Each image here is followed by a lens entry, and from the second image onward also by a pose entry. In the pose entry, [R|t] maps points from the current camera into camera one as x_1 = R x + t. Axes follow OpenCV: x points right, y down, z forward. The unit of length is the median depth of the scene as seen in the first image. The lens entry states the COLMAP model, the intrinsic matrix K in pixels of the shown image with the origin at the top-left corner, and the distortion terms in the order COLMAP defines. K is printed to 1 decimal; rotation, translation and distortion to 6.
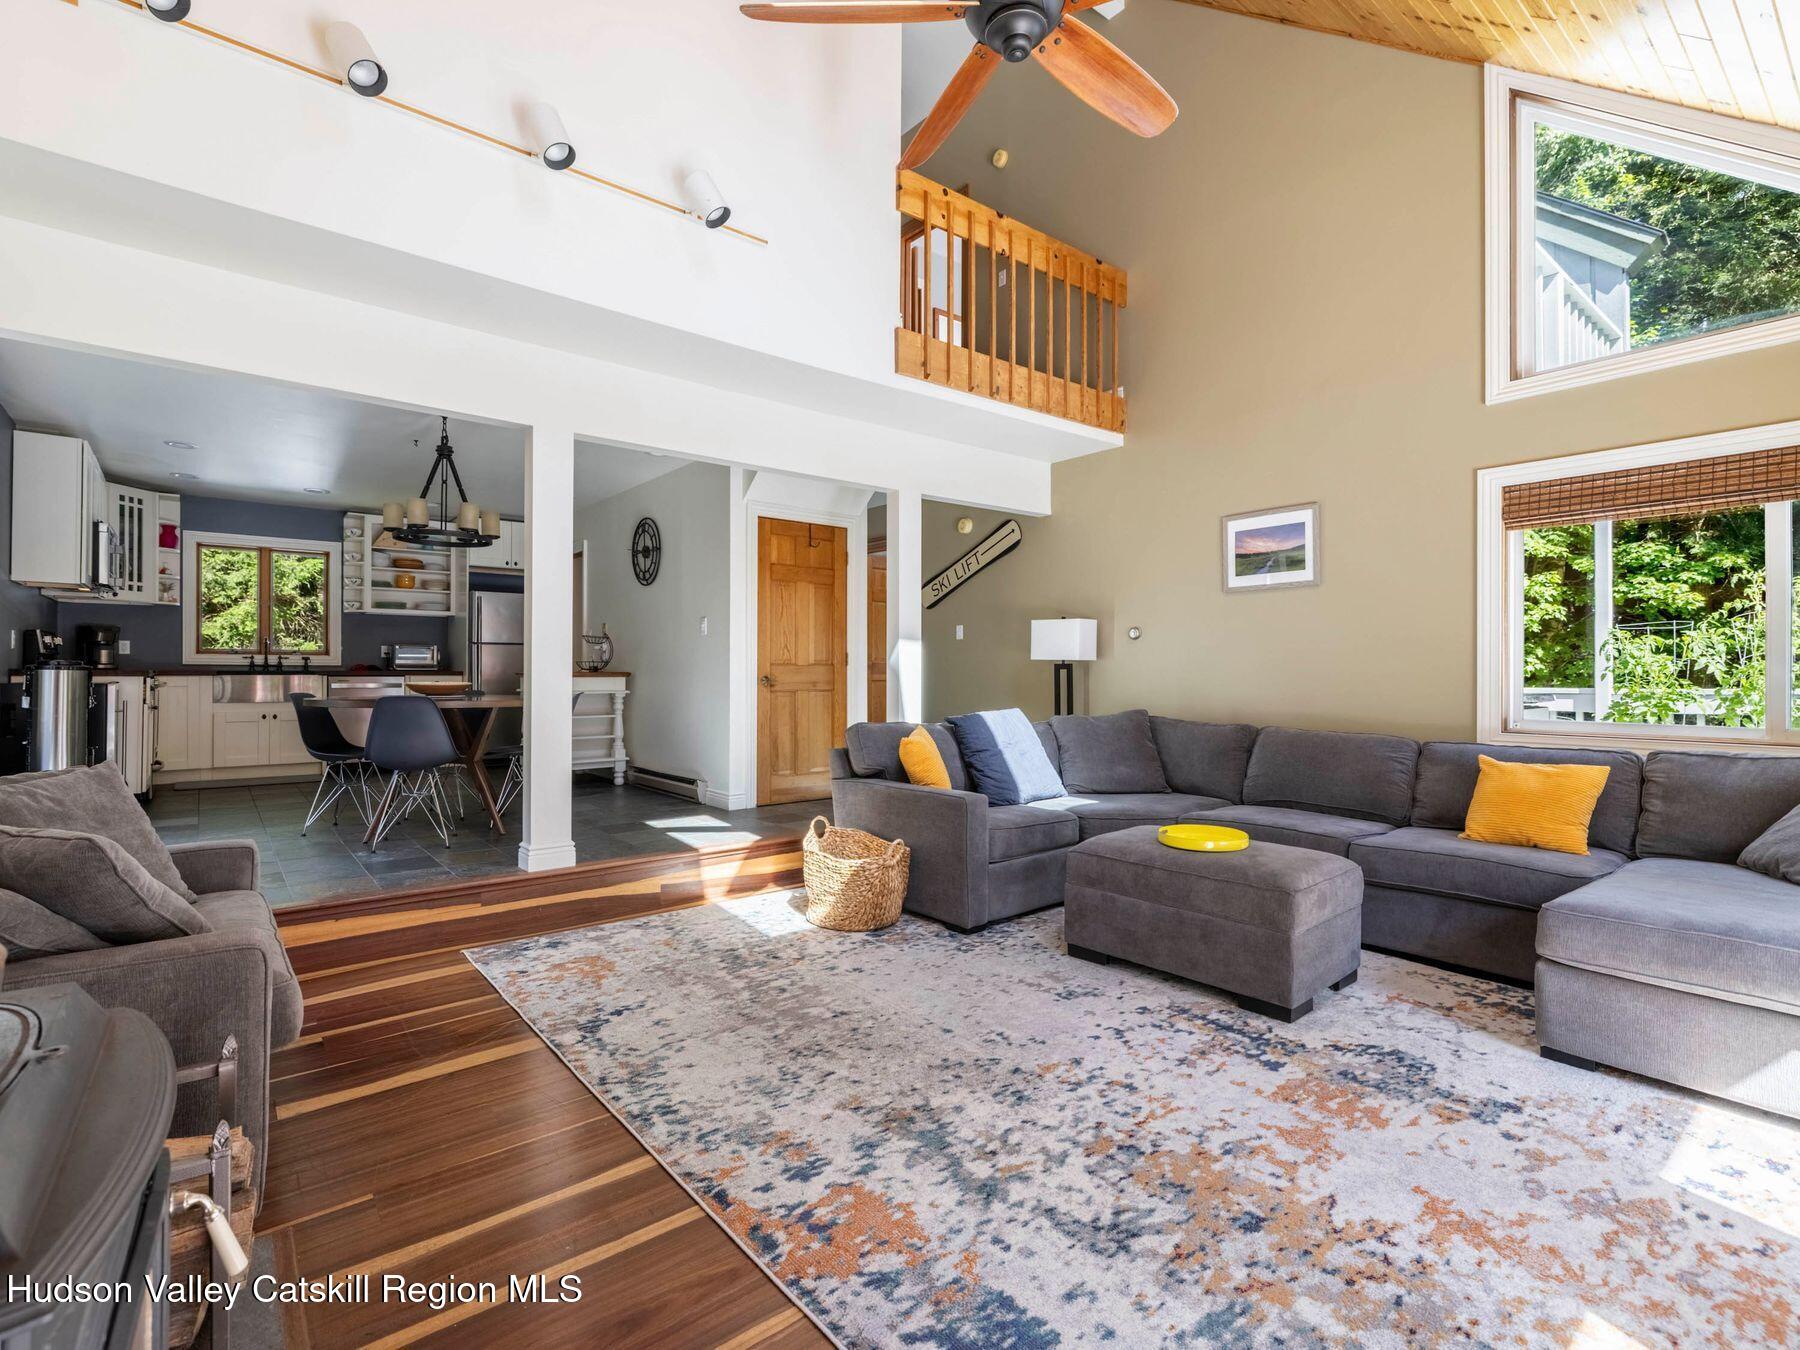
lens RADIAL K [[844.8, 0, 863.8], [0, 844.8, 667.5], [0, 0, 1]] dist [0.000984, 0.000187]
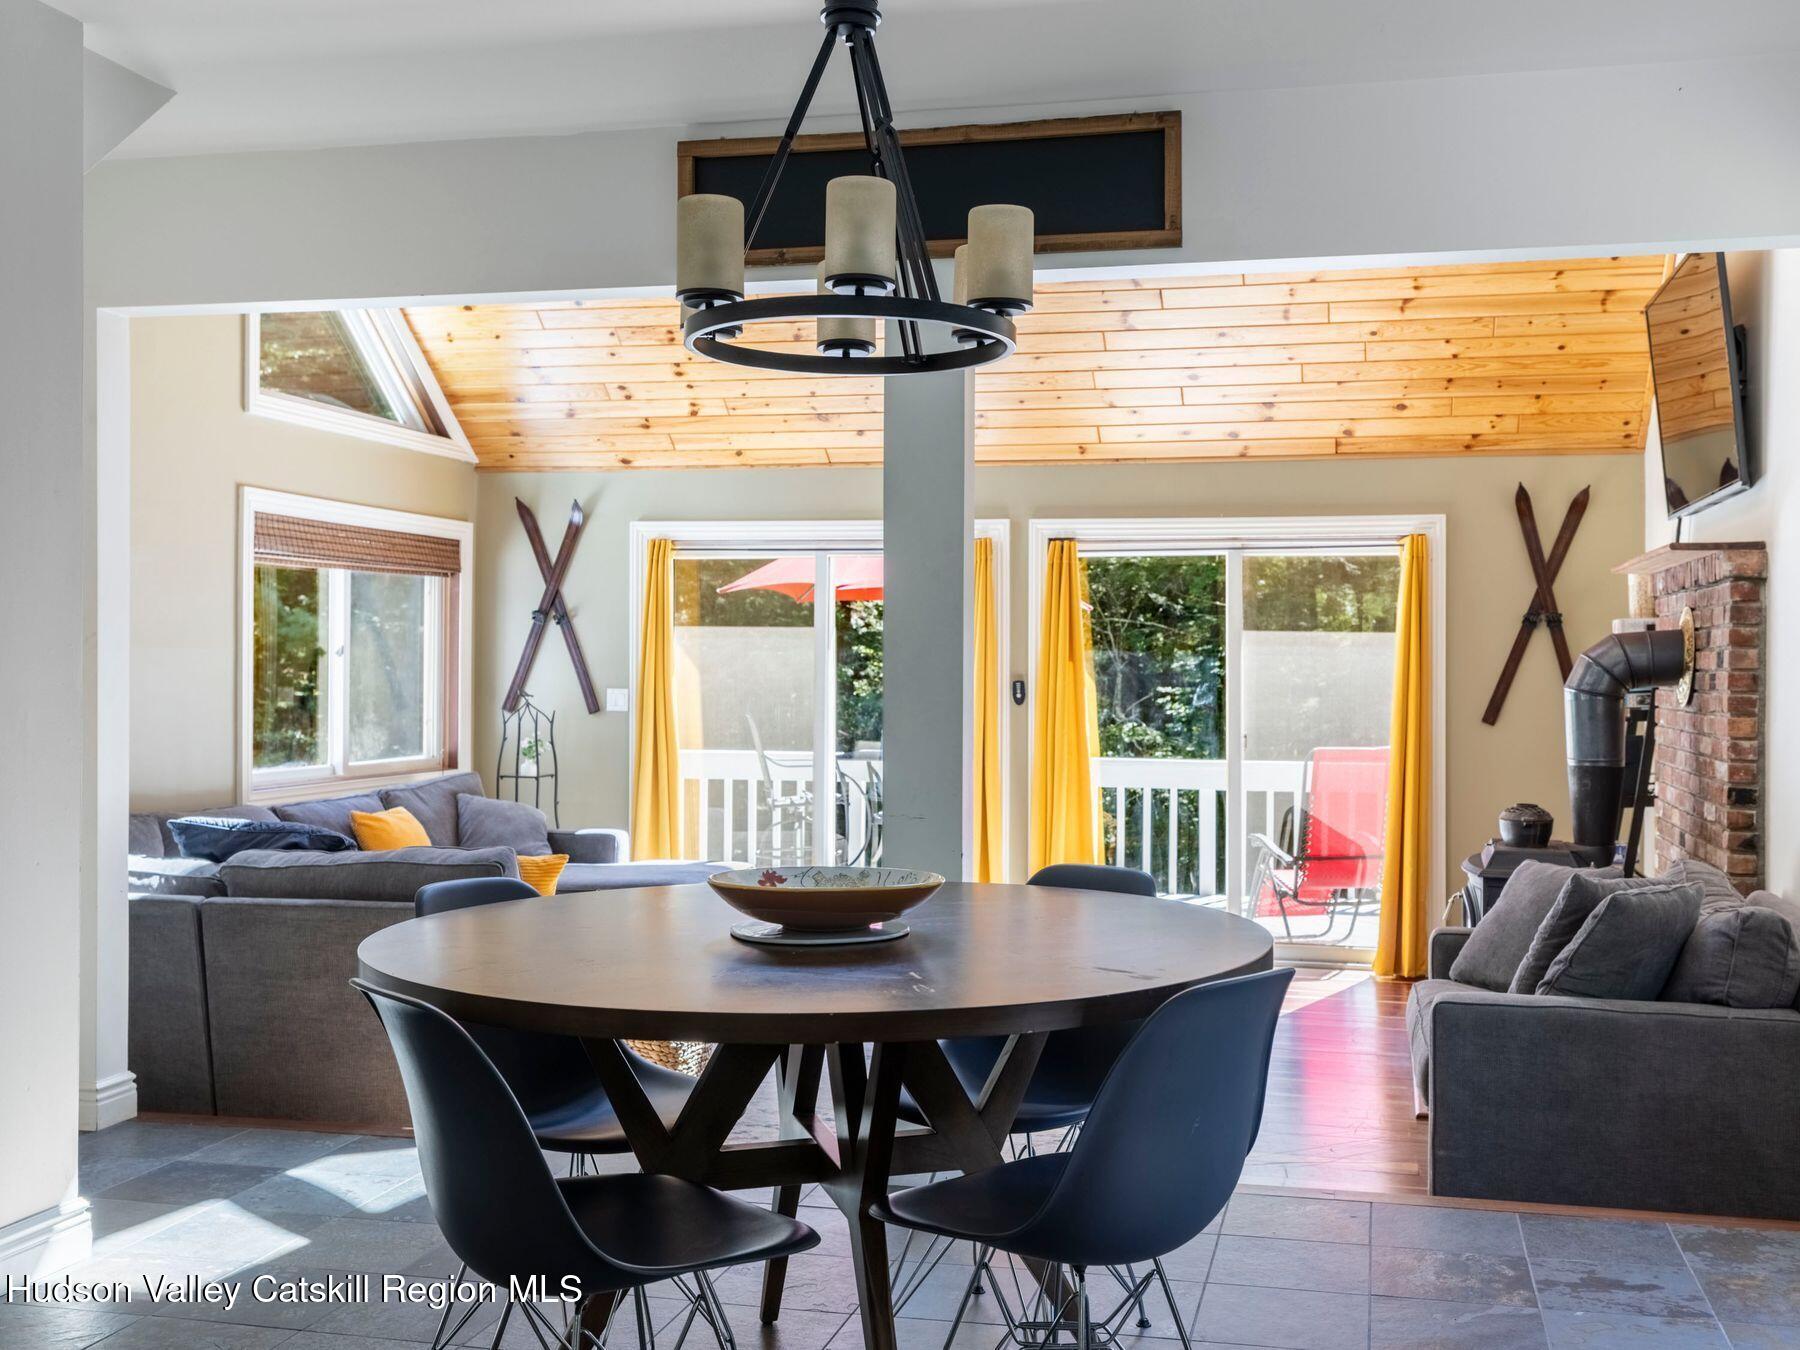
lens RADIAL K [[1842.6, 0, 960.5], [0, 1842.6, 675.0], [0, 0, 1]] dist [-0.008111, -0.006202]
pose [[-0.632122, -0.008801, 0.774819, -1.536189], [-0.011142, 0.999935, 0.002268, -0.072177], [-0.774788, -0.007199, -0.632180, 2.114370]]
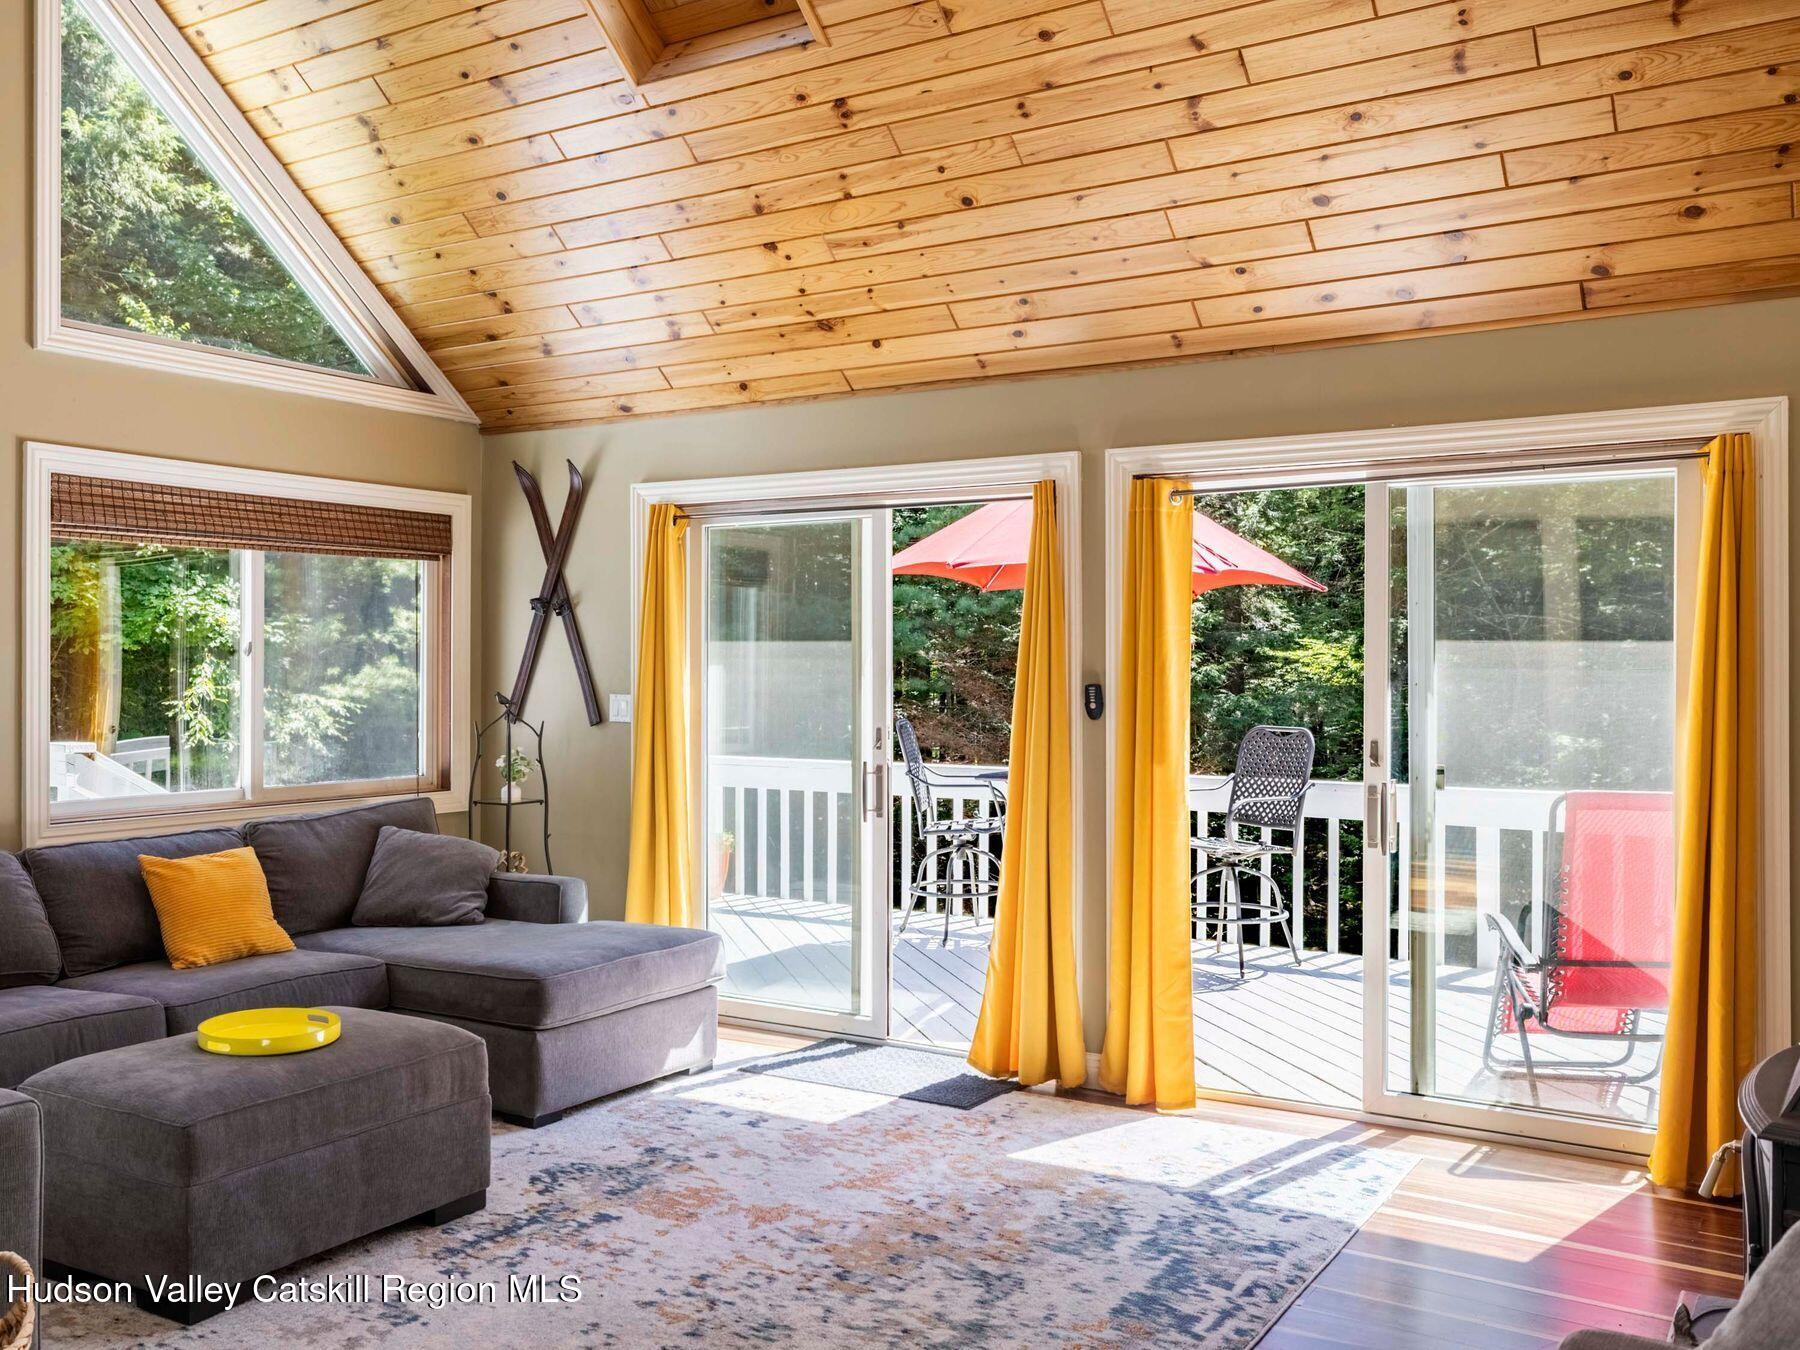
lens RADIAL K [[1585.6, 0, 838.1], [0, 1585.6, 670.6], [0, 0, 1]] dist [0.000829, -0.004036]
pose [[-0.322303, -0.005543, 0.946620, -0.898061], [-0.006656, 0.999971, 0.003589, -0.076653], [-0.946613, -0.005144, -0.322331, 1.040267]]
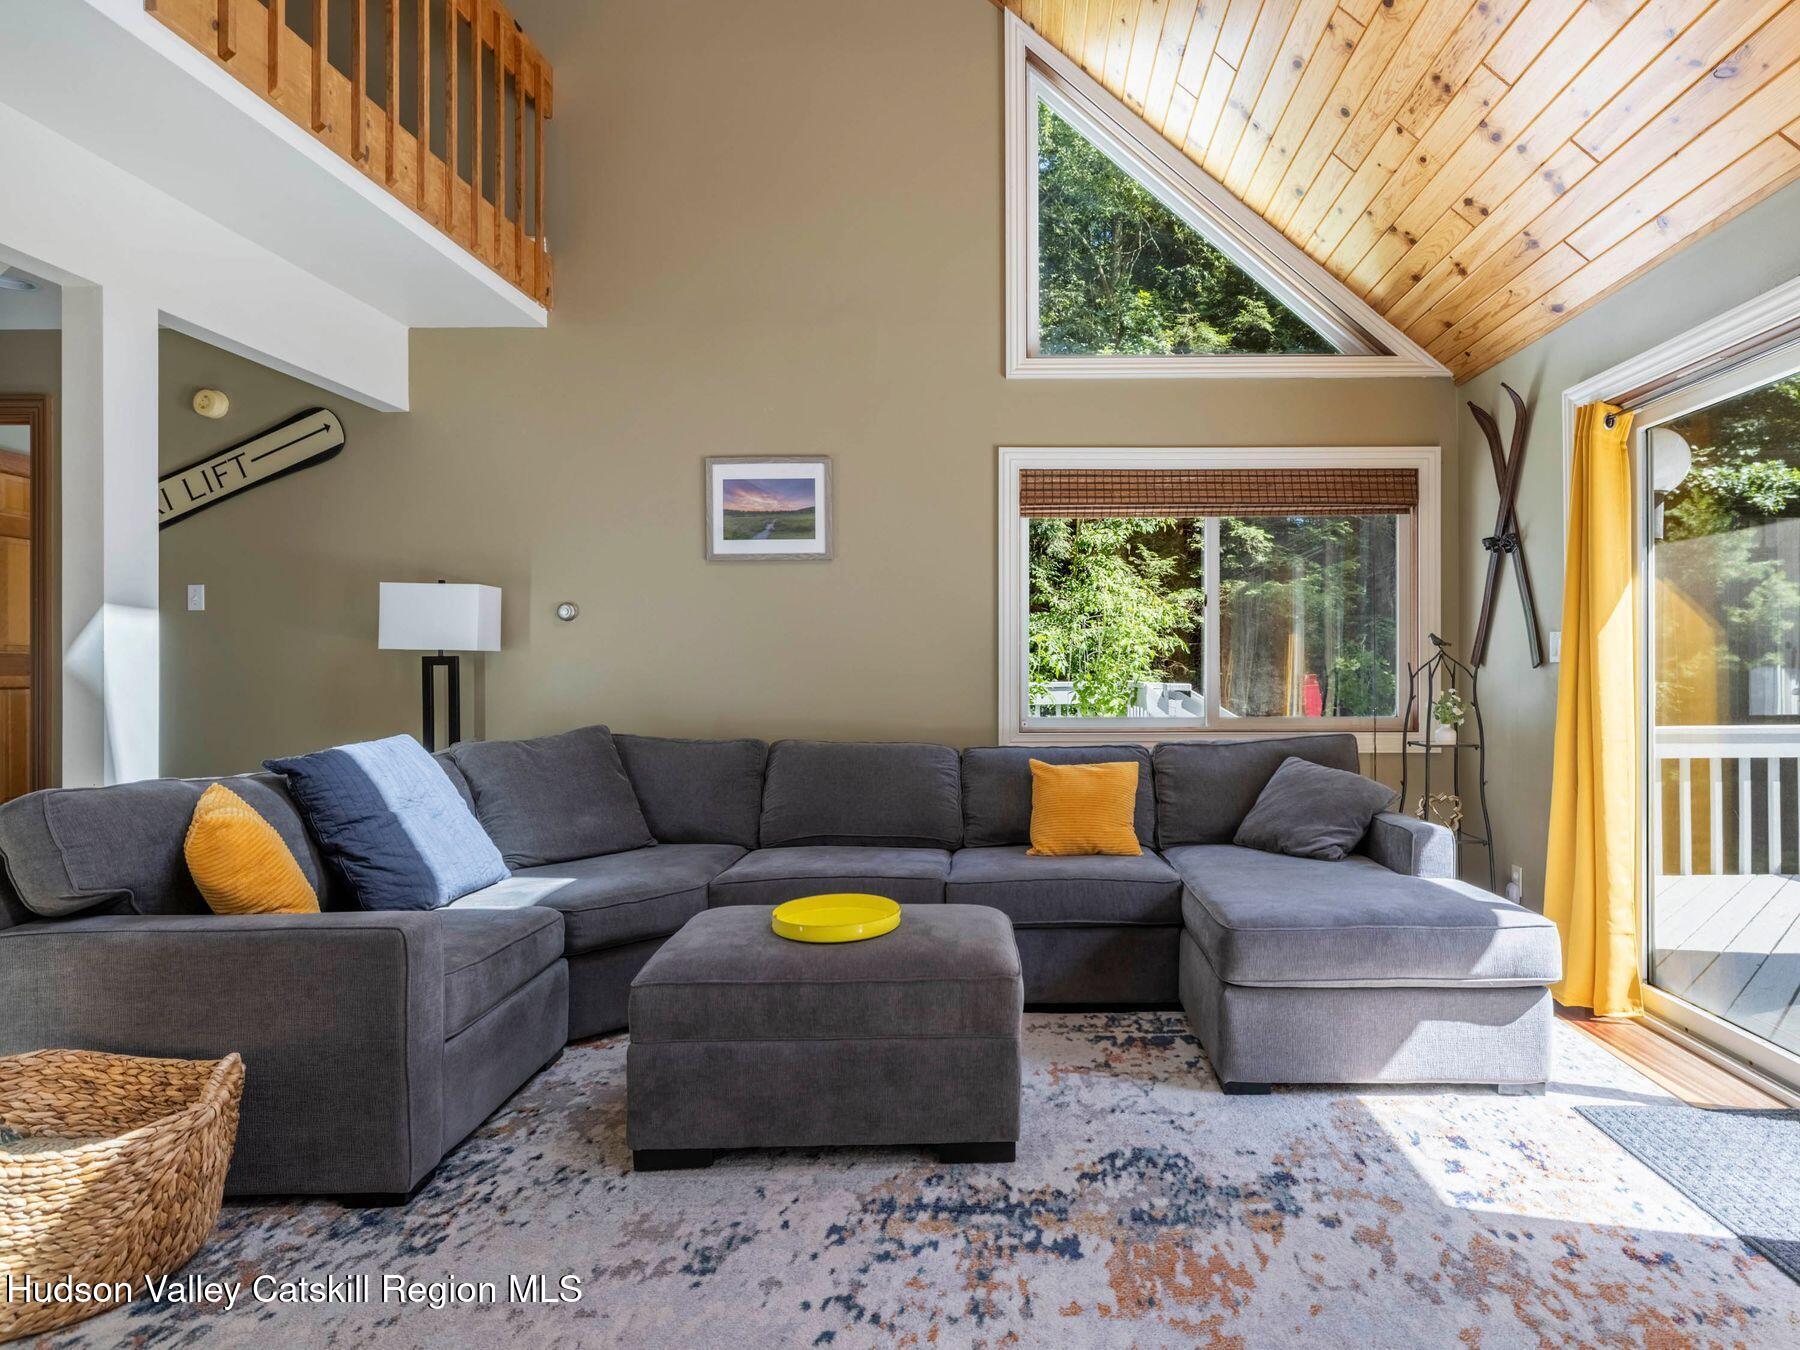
lens RADIAL K [[972.8, 0, 1013.5], [0, 972.8, 666.8], [0, 0, 1]] dist [-0.004186, 0.001889]
pose [[0.614439, -0.001442, 0.788963, -0.125073], [-0.000706, 0.999997, 0.002378, 0.002400], [-0.788964, -0.002019, 0.614436, 0.445887]]
